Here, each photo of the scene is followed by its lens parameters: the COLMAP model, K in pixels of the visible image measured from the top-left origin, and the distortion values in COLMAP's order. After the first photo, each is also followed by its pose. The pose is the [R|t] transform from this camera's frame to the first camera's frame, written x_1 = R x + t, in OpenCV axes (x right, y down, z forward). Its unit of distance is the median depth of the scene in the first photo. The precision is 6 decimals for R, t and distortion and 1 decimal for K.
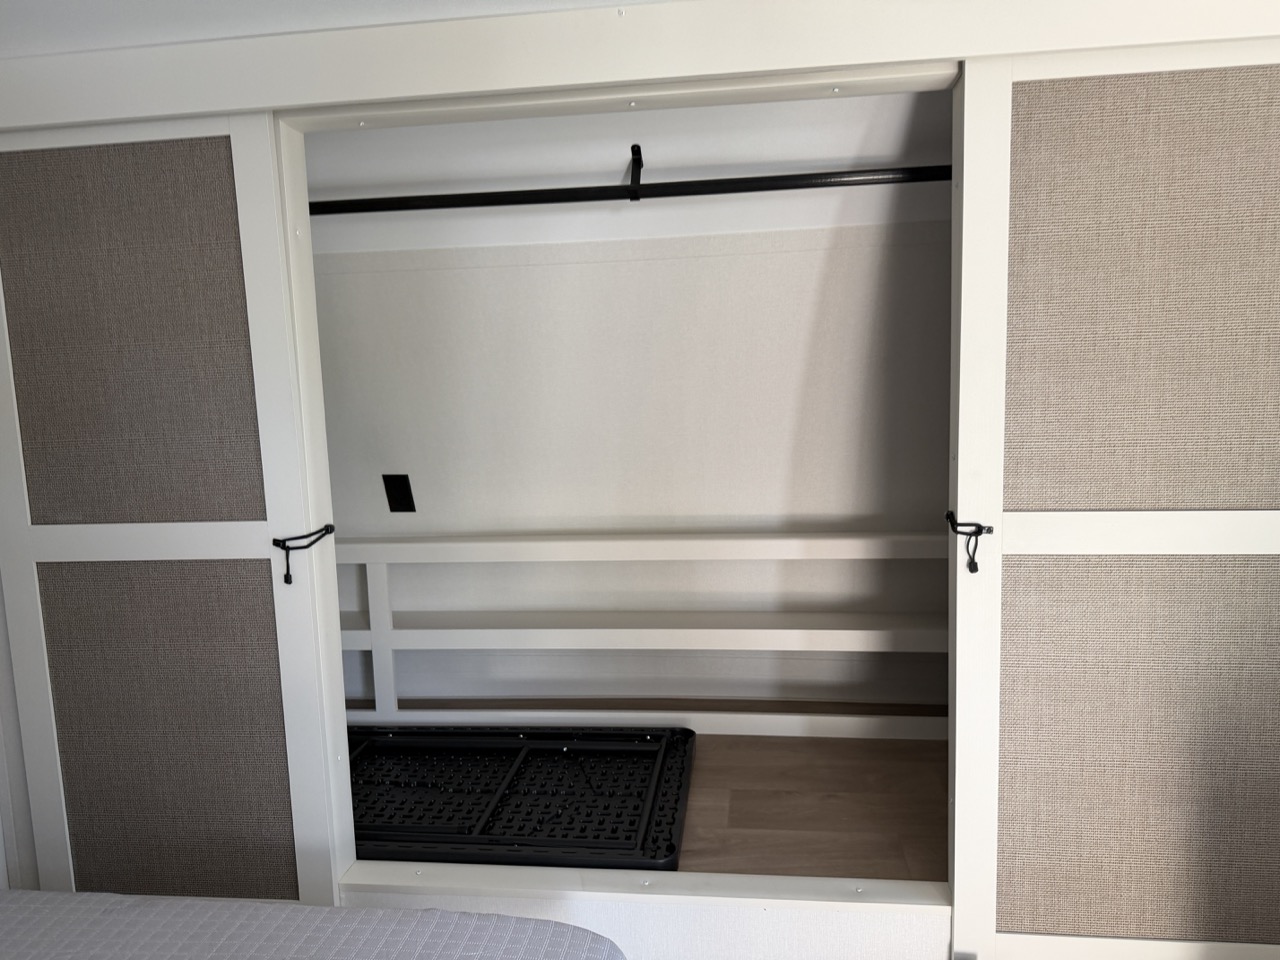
lens RADIAL K [[893.5, 0, 647.3], [0, 893.5, 483.9], [0, 0, 1]] dist [0.101314, -0.138139]
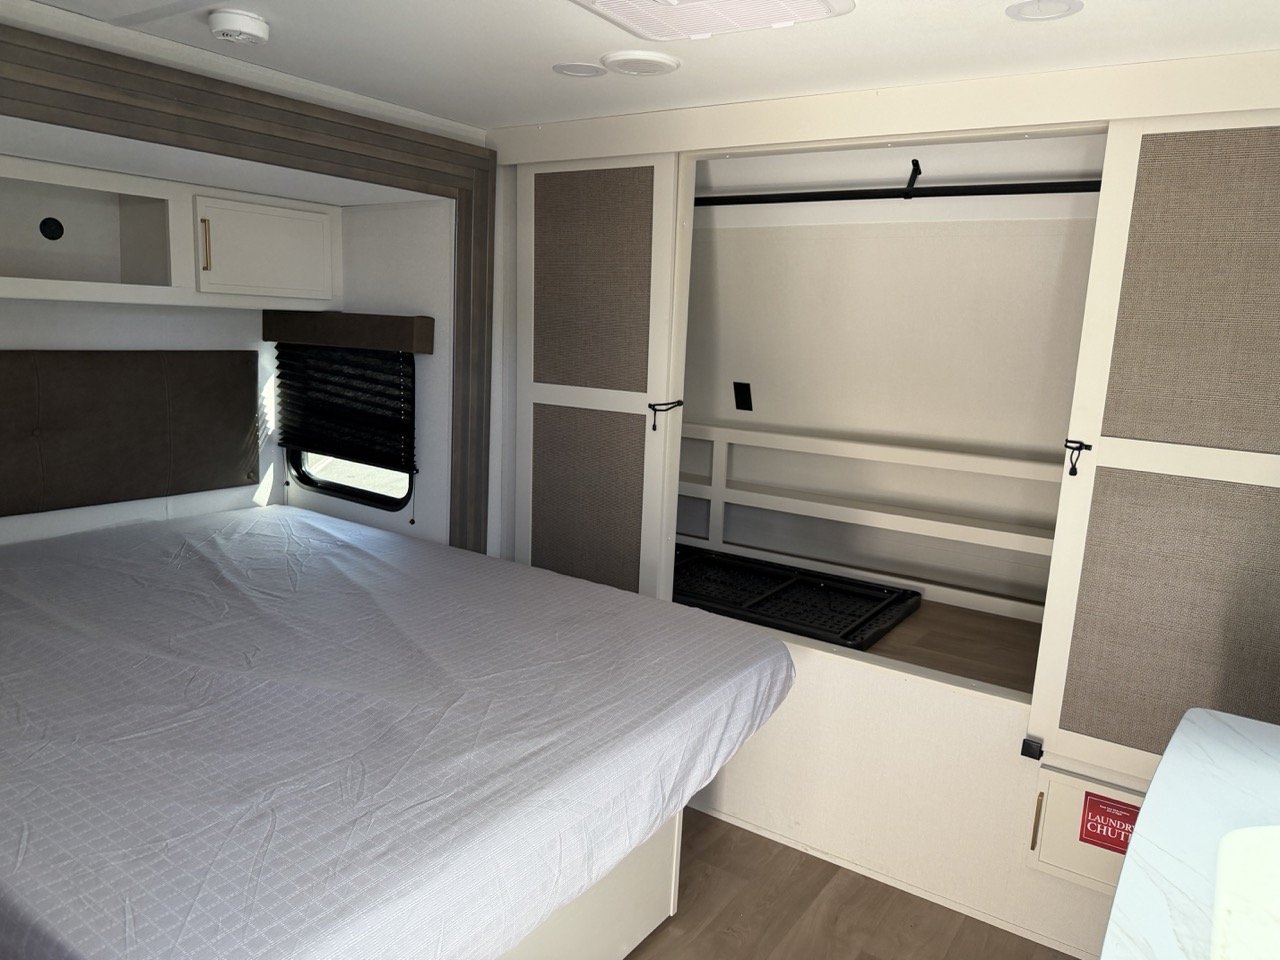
lens RADIAL K [[893.5, 0, 647.3], [0, 893.5, 483.9], [0, 0, 1]] dist [0.101314, -0.138139]
pose [[0.891088, 0.151055, -0.427953, 0.334261], [-0.122976, 0.988071, 0.092700, 0.053655], [0.436850, -0.029976, 0.899035, -0.534957]]
